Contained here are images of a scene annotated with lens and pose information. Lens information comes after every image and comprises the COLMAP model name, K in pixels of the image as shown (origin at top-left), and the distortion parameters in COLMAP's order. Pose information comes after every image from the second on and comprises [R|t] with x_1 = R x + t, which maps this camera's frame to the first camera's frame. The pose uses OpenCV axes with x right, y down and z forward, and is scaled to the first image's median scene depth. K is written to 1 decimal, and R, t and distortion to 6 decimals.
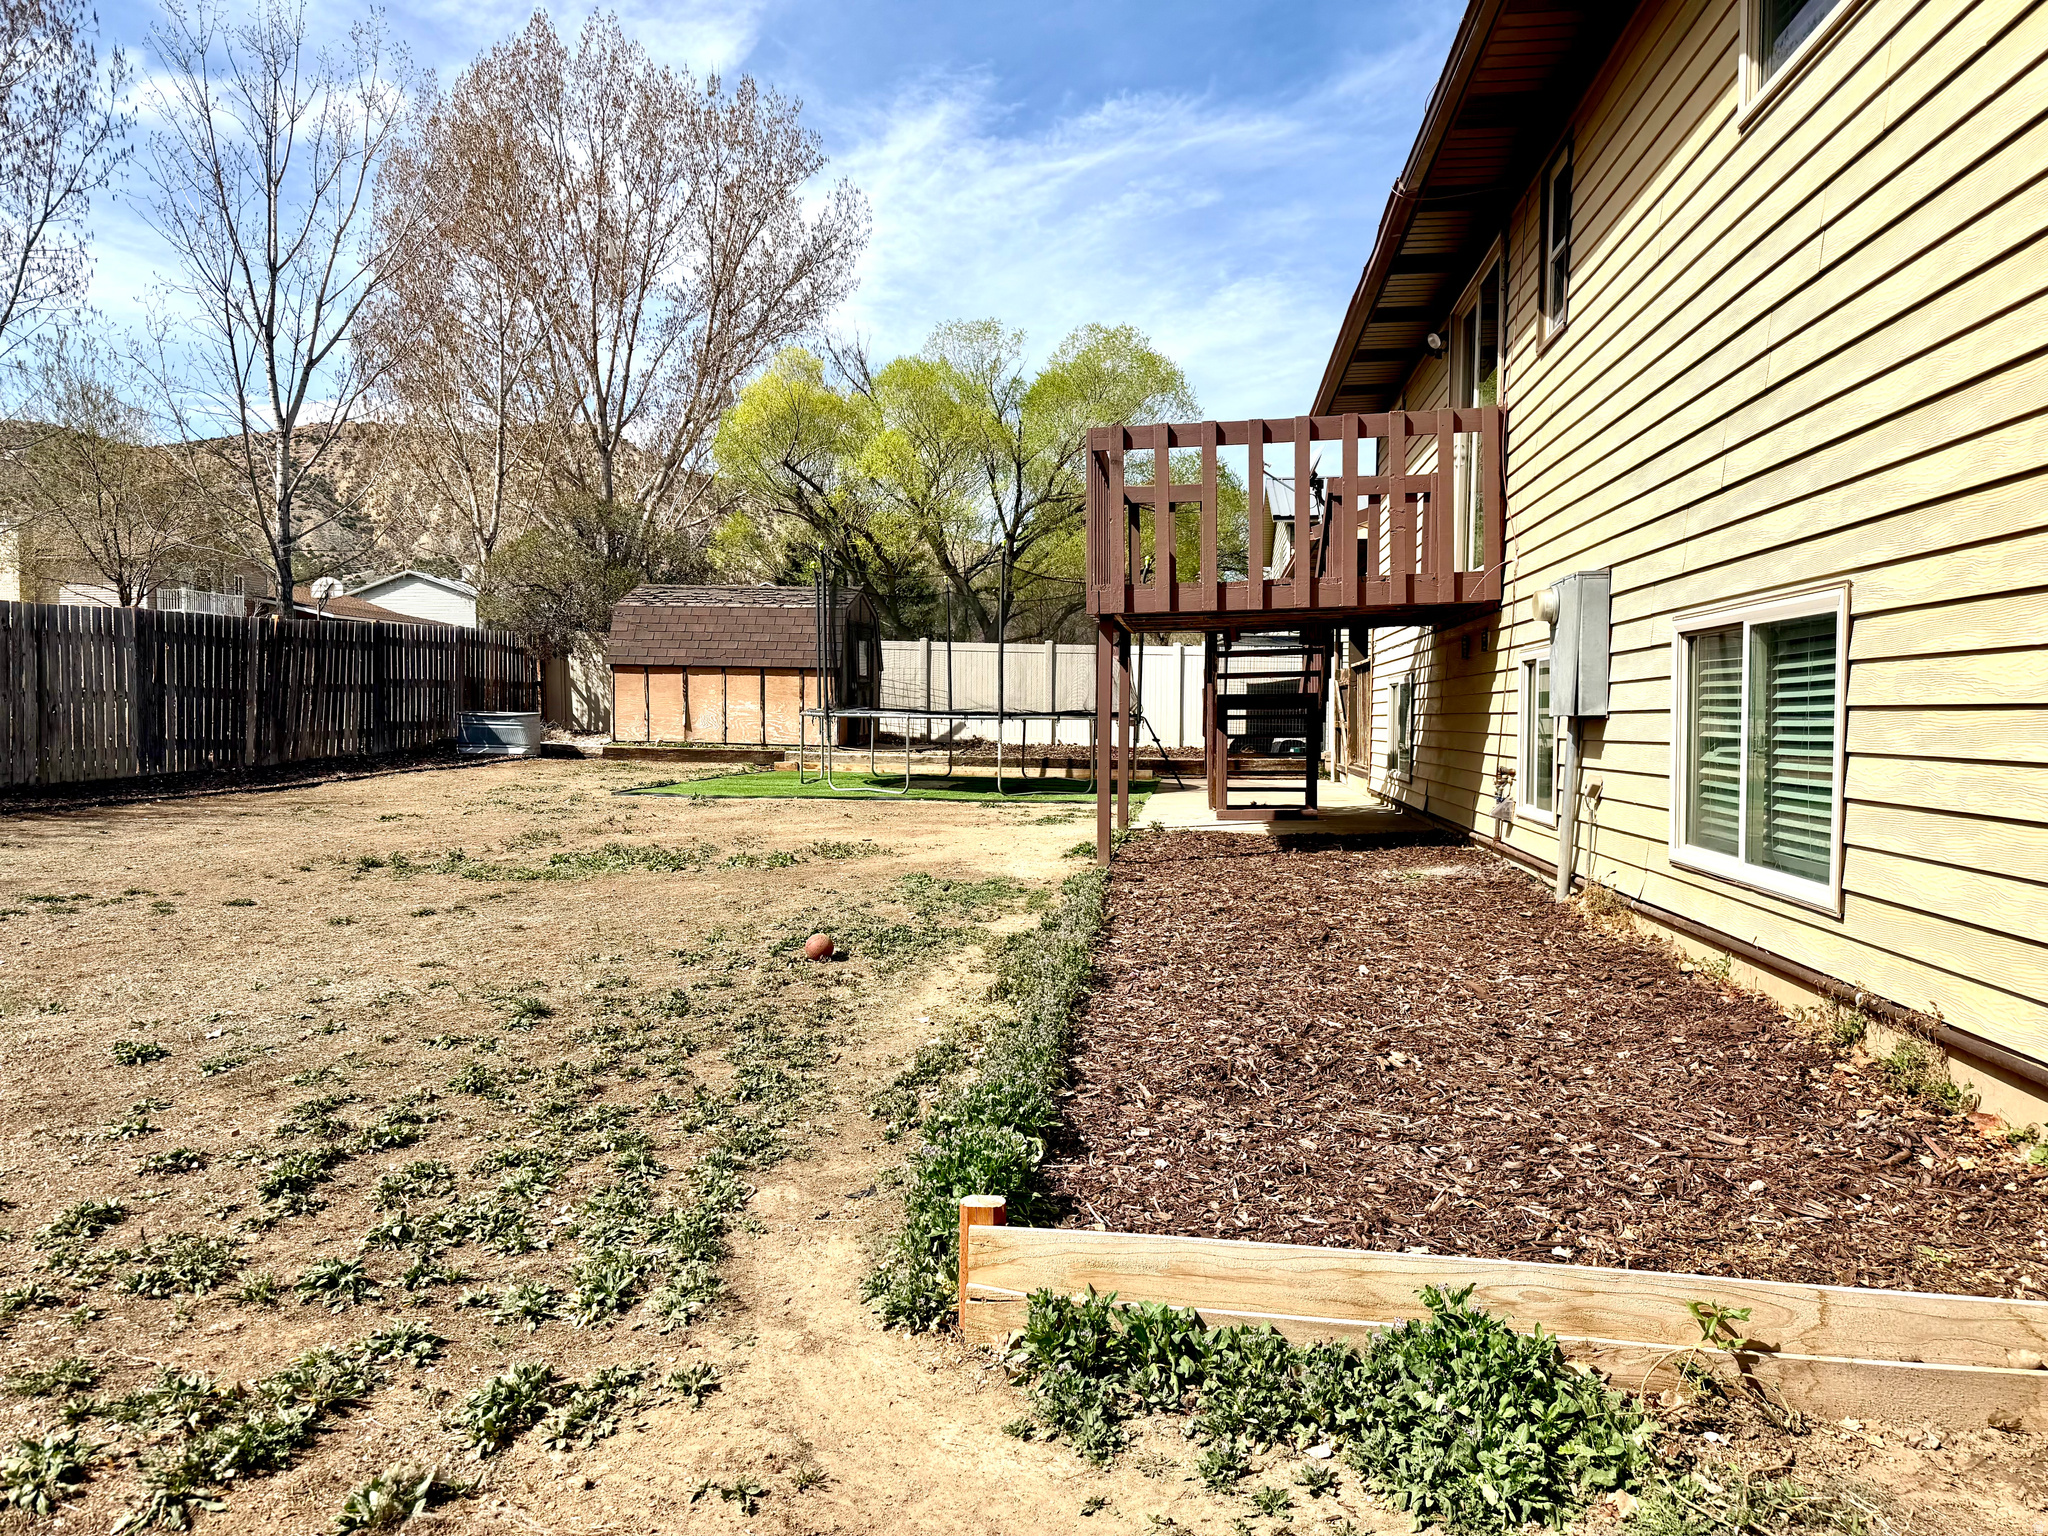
lens RADIAL K [[1439.1, 0, 1024.0], [0, 1439.1, 768.0], [0, 0, 1]] dist [0.091538, 0.000293]
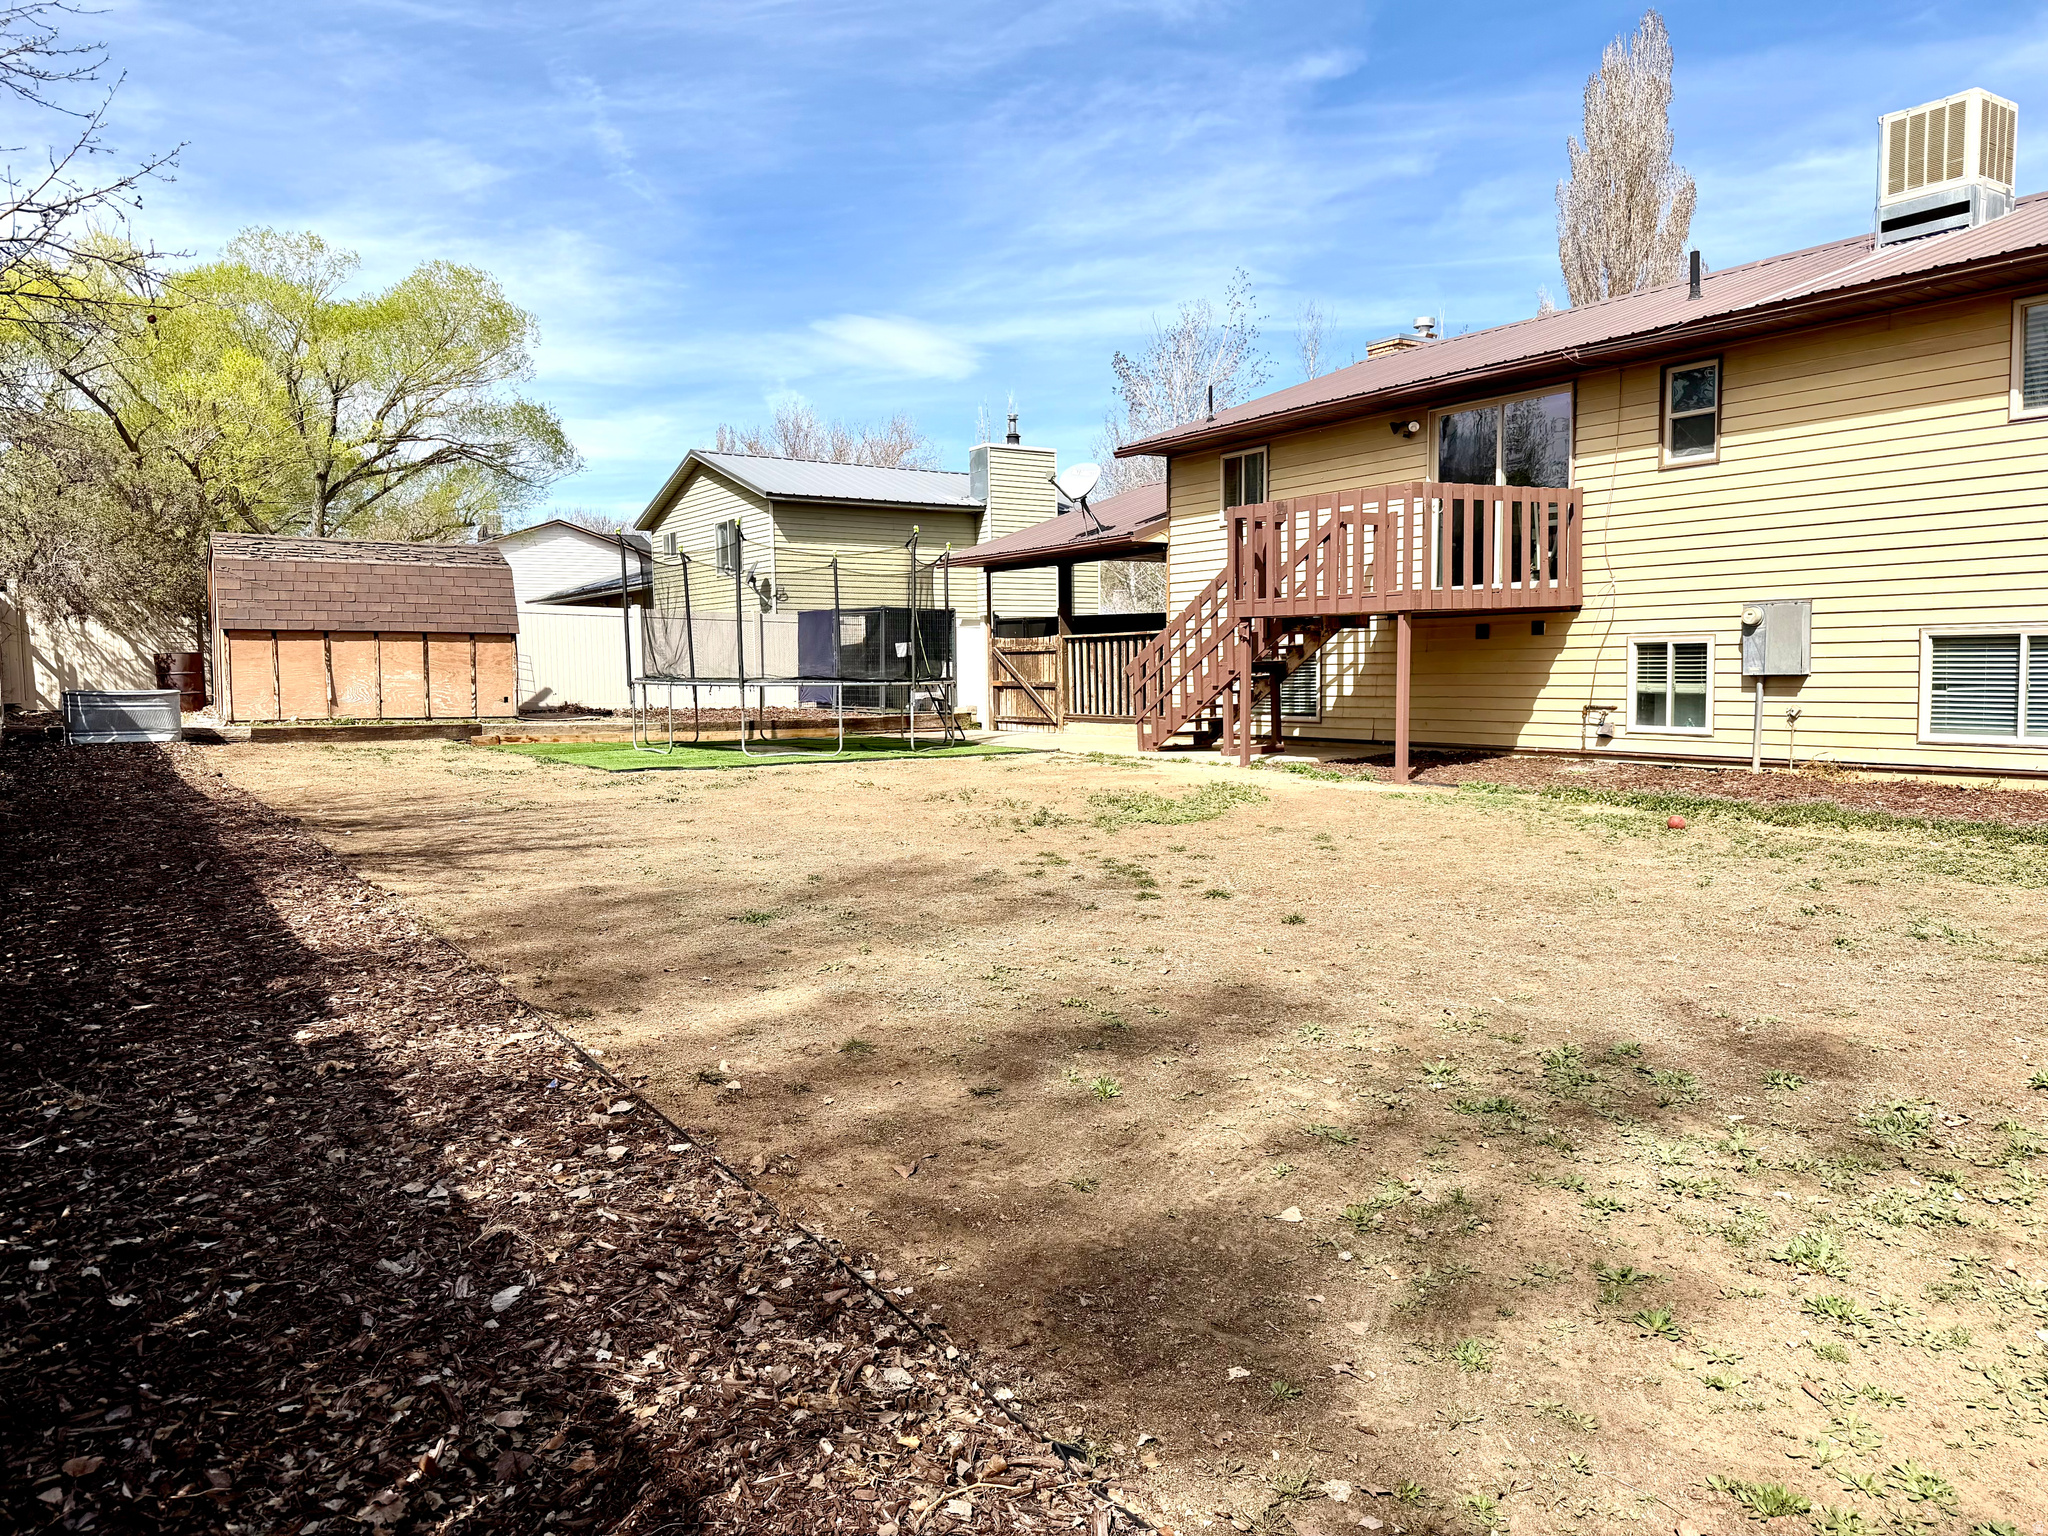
lens RADIAL K [[1432.6, 0, 1027.9], [0, 1432.6, 756.3], [0, 0, 1]] dist [0.114877, -0.157451]
pose [[0.742628, -0.055308, 0.667417, -0.509816], [0.040341, 0.998469, 0.037855, -0.011943], [-0.668488, -0.001188, 0.743722, 0.073763]]
